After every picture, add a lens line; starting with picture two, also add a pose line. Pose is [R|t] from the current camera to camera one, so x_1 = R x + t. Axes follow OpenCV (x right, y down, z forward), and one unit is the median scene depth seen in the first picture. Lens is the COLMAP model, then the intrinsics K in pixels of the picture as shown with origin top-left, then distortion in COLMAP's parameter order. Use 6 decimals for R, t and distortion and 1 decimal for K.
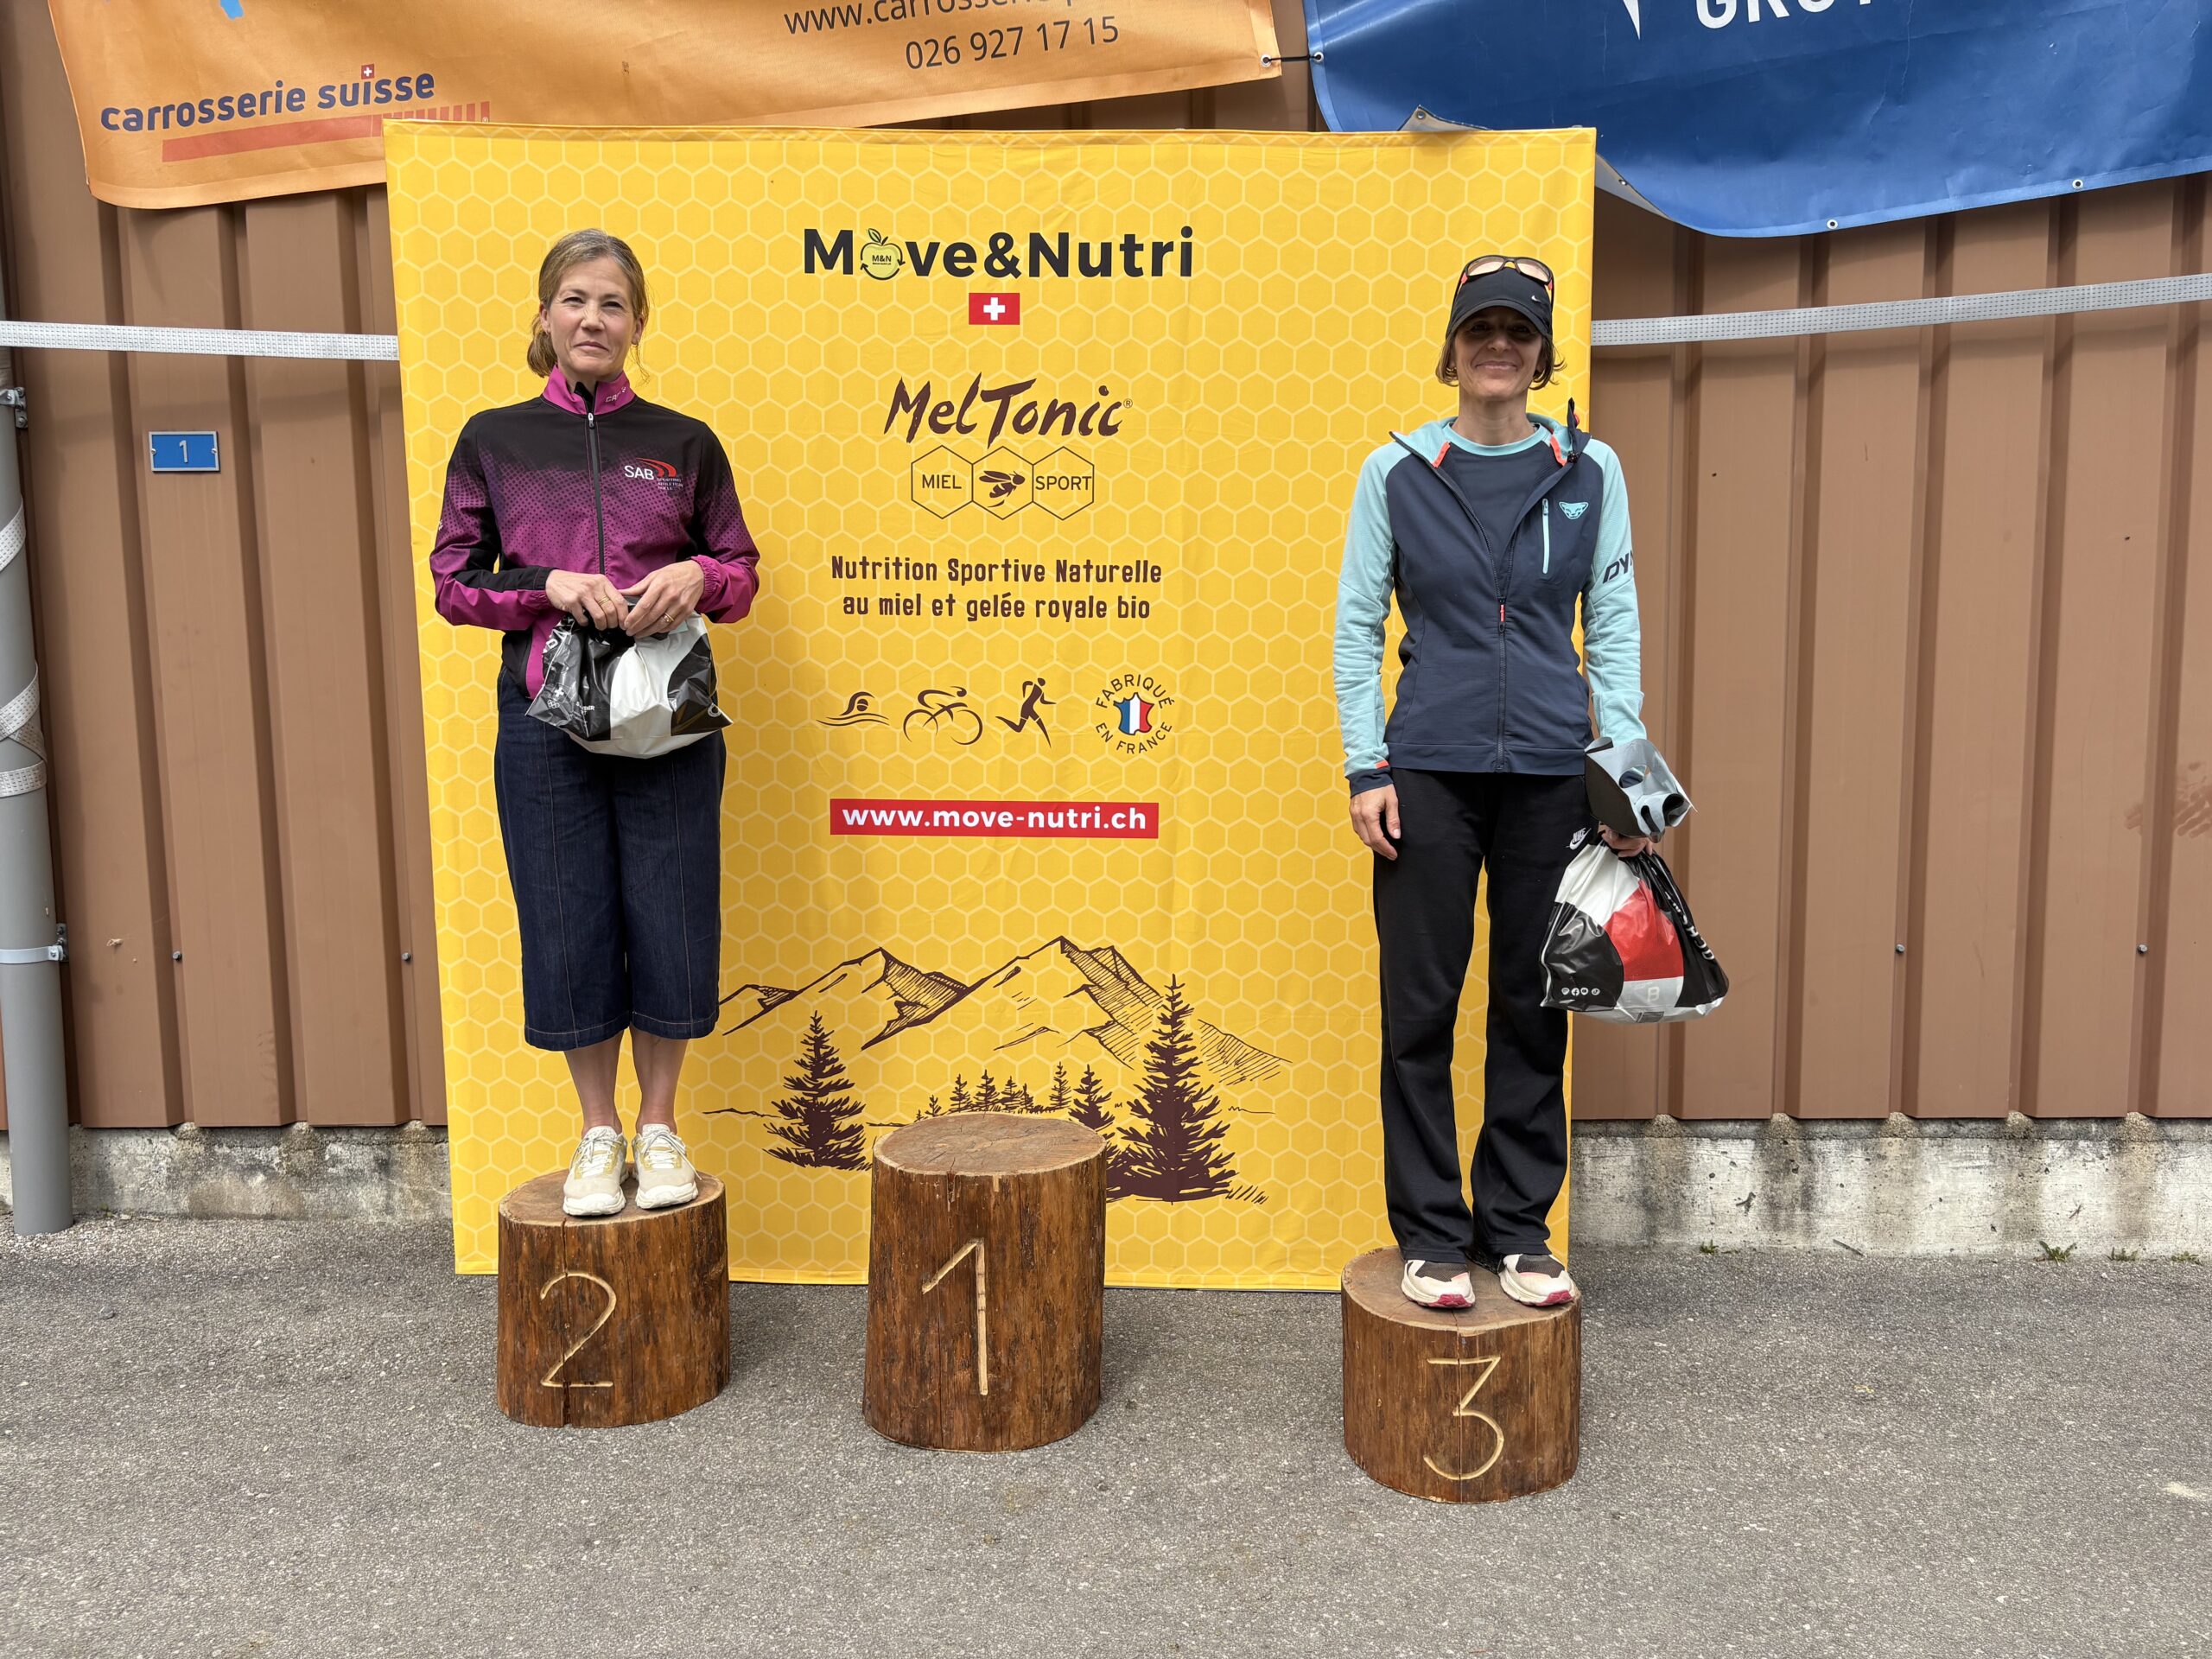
lens RADIAL K [[1651.7, 0, 1108.7], [0, 1651.7, 827.1], [0, 0, 1]] dist [0.073871, -0.082076]
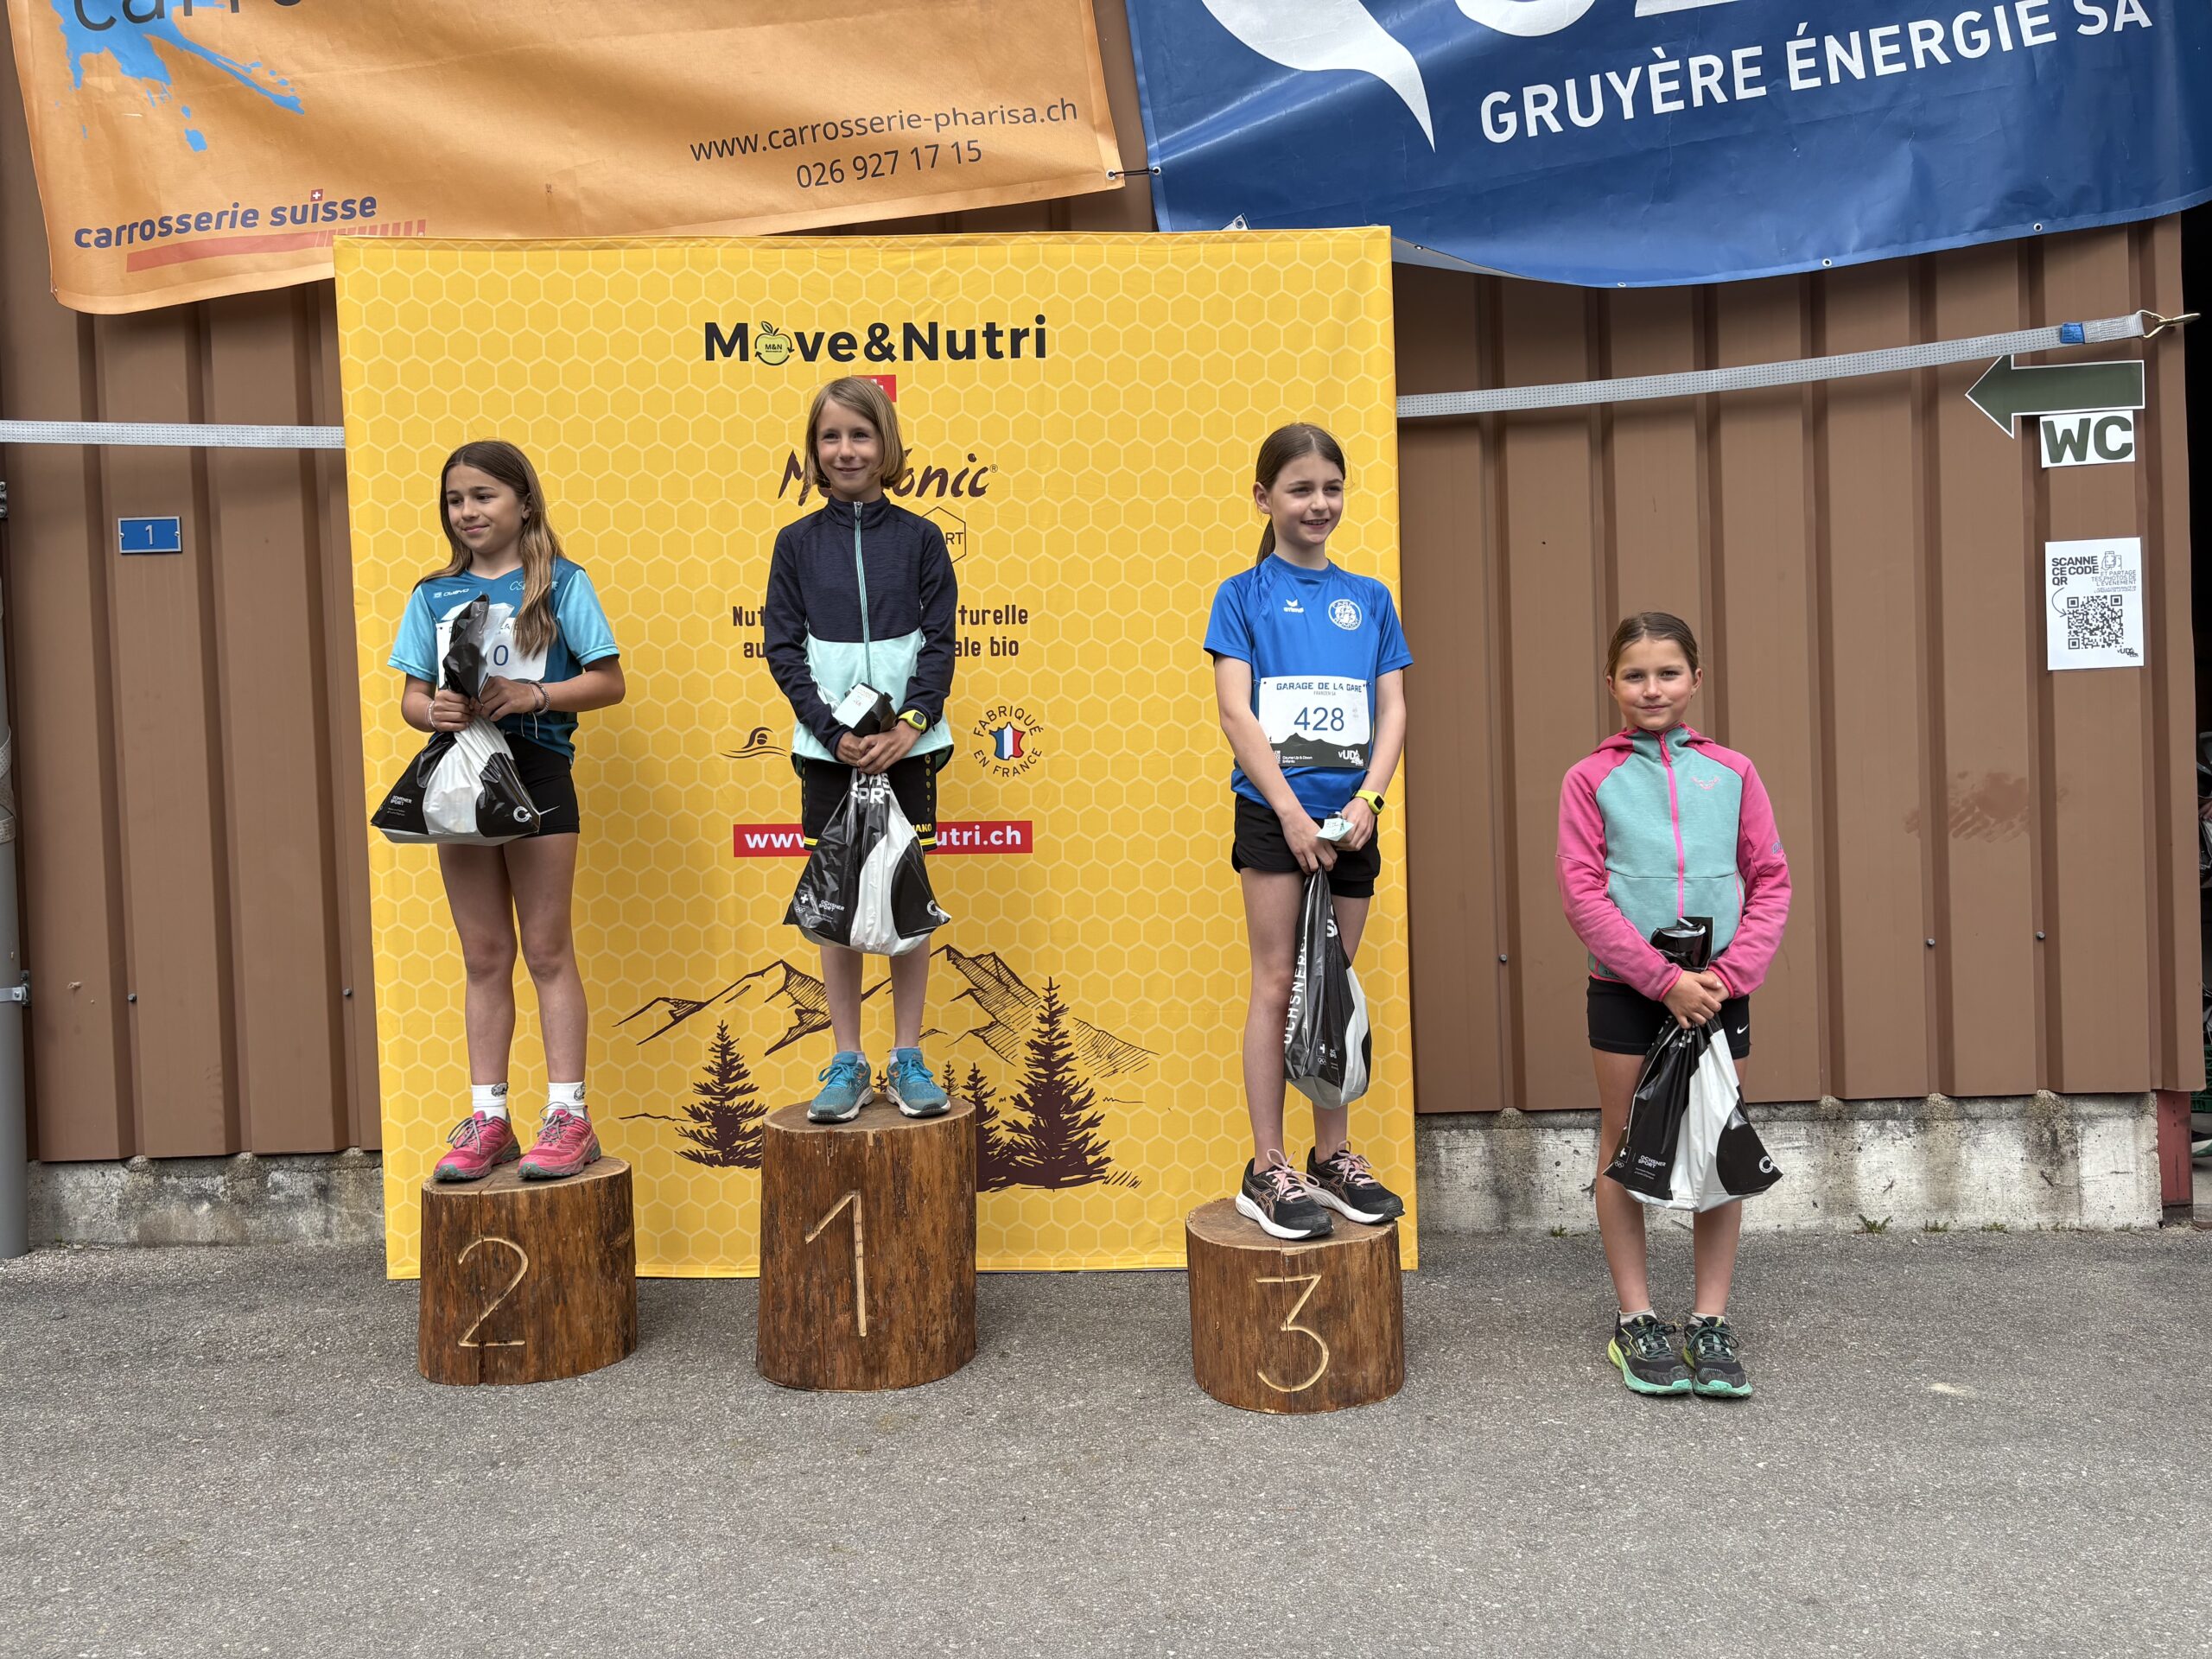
lens RADIAL K [[1648.7, 0, 1109.7], [0, 1648.7, 835.9], [0, 0, 1]] dist [0.076117, -0.083084]
pose [[0.999585, -0.023863, 0.016156, 0.066665], [0.025177, 0.995915, -0.086720, 0.095314], [-0.014020, 0.087091, 0.996102, -0.106006]]
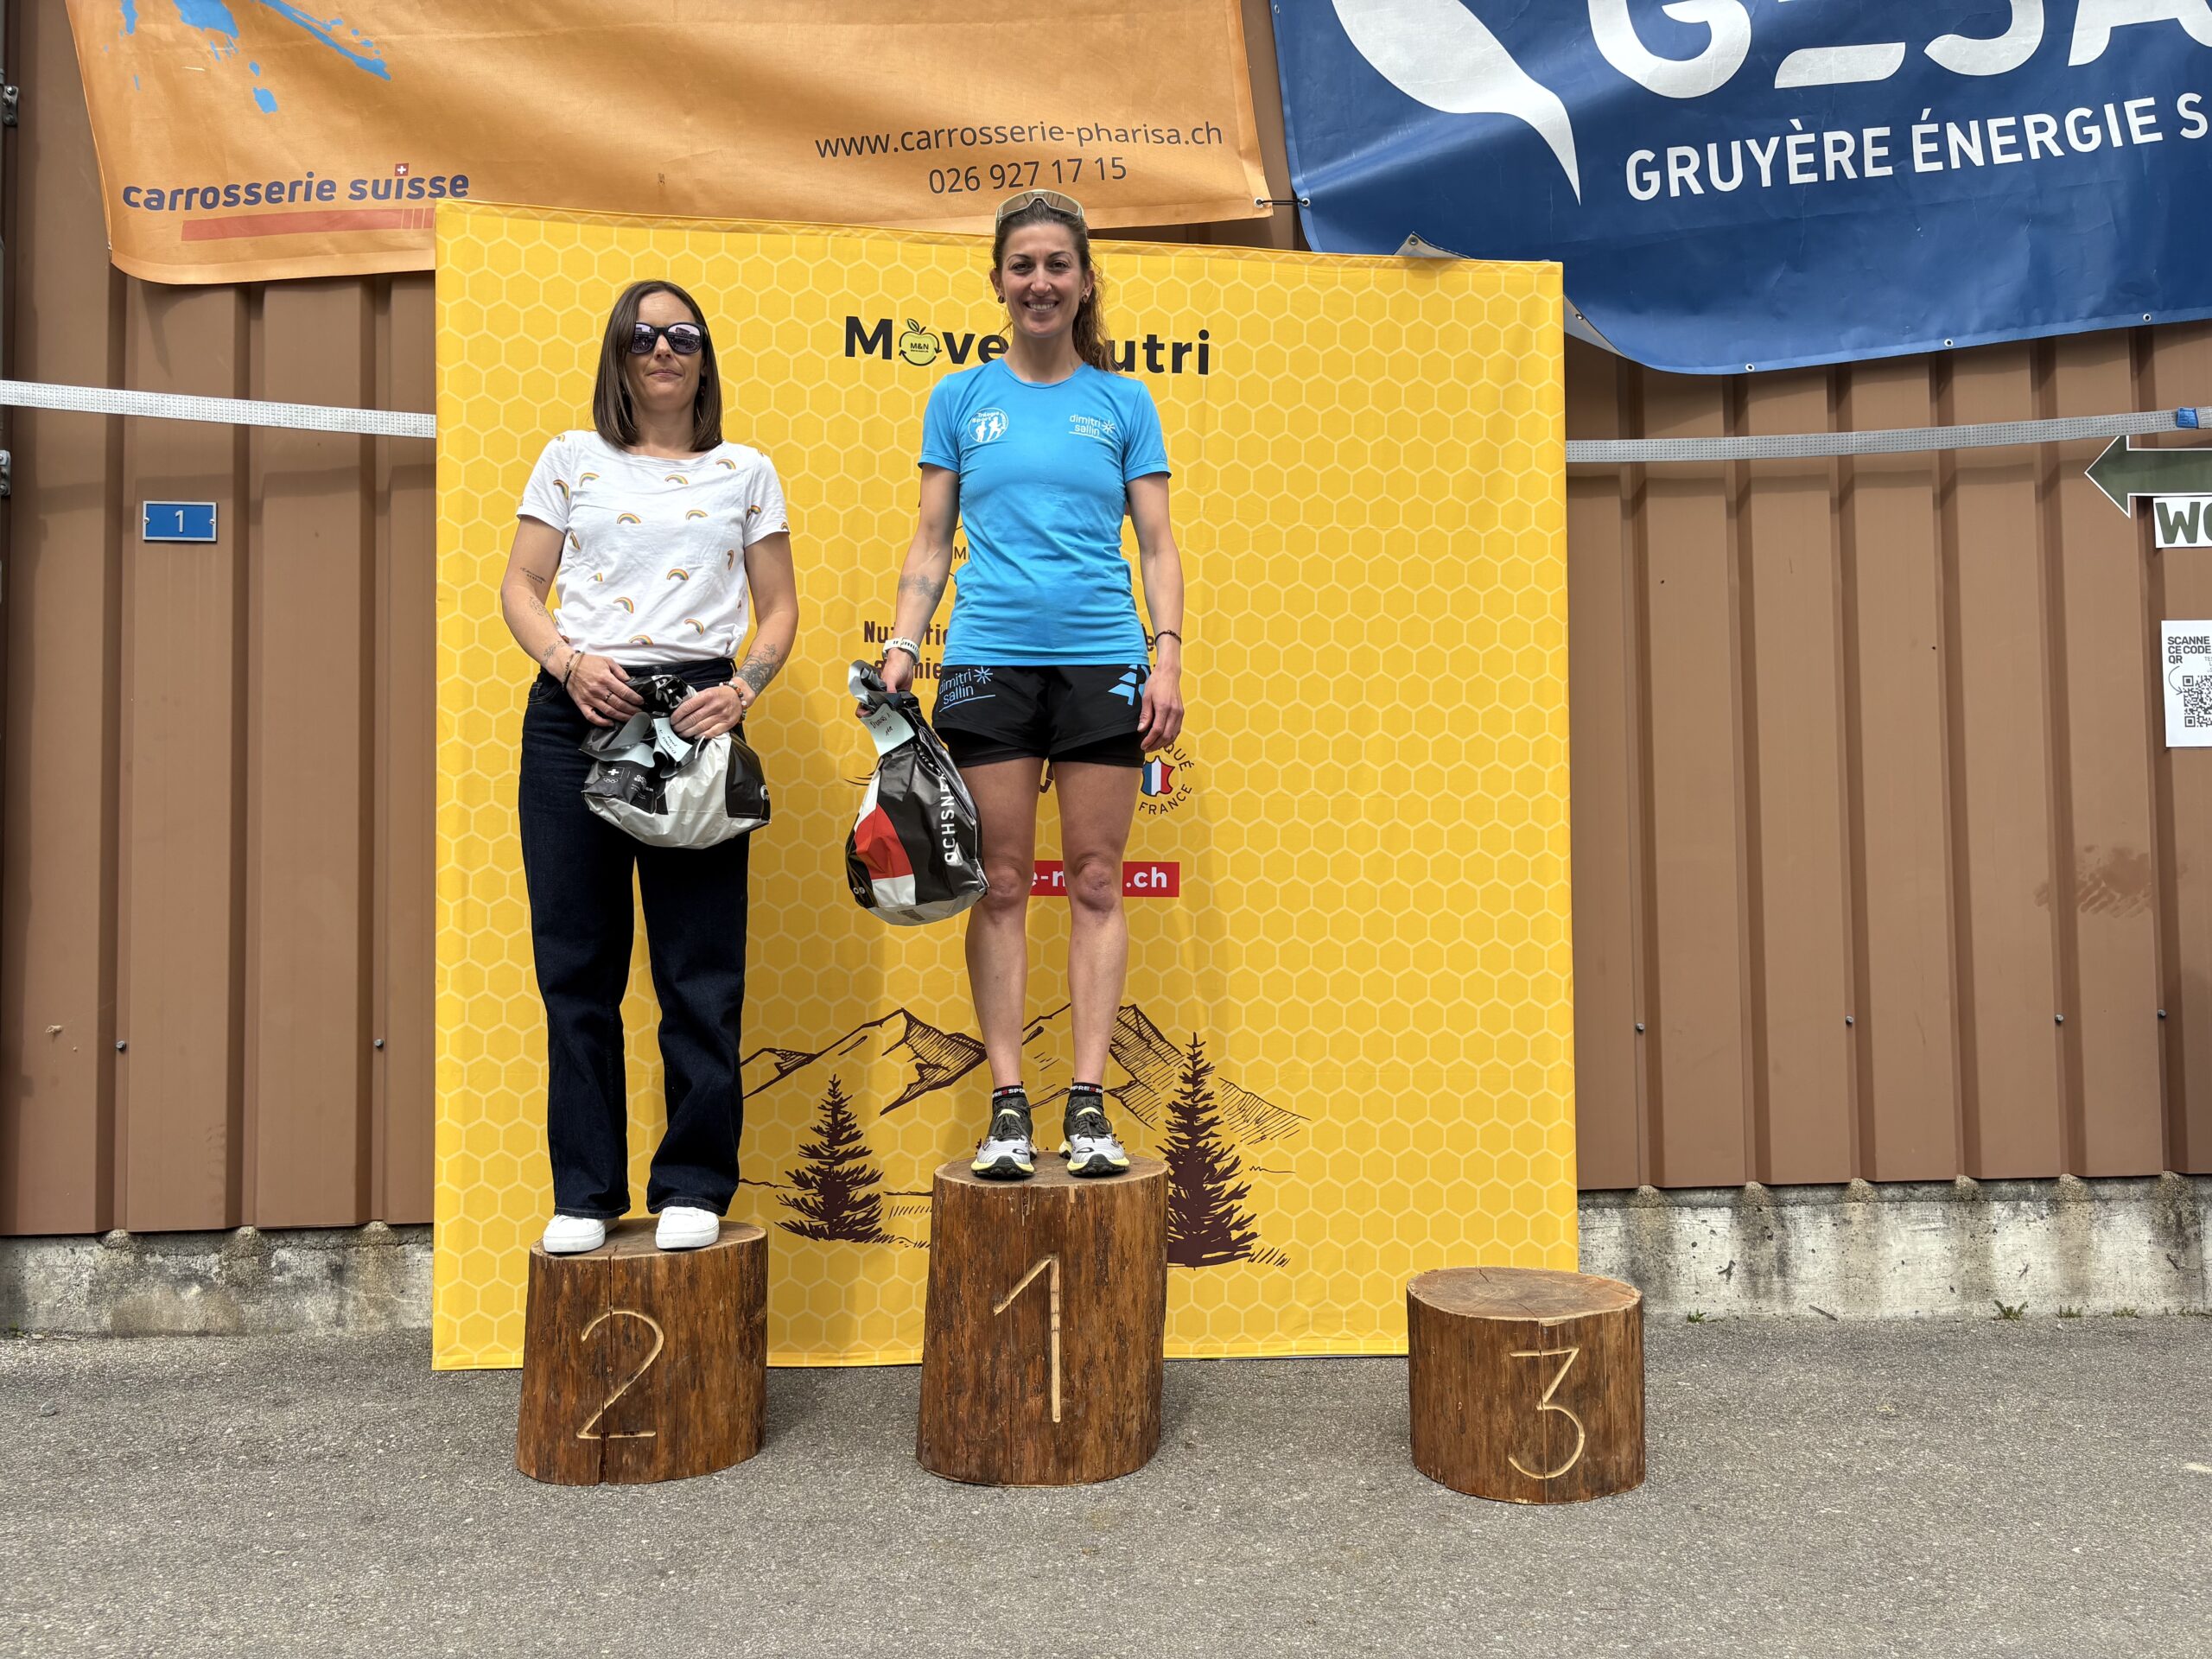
lens RADIAL K [[1648.7, 0, 1122.2], [0, 1648.7, 849.7], [0, 0, 1]] dist [0.075387, -0.081590]
pose [[0.992188, 0.006058, 0.124602, -0.136725], [0.012778, 0.988632, -0.149814, 0.134223], [-0.124094, 0.150236, 0.980831, -0.004417]]
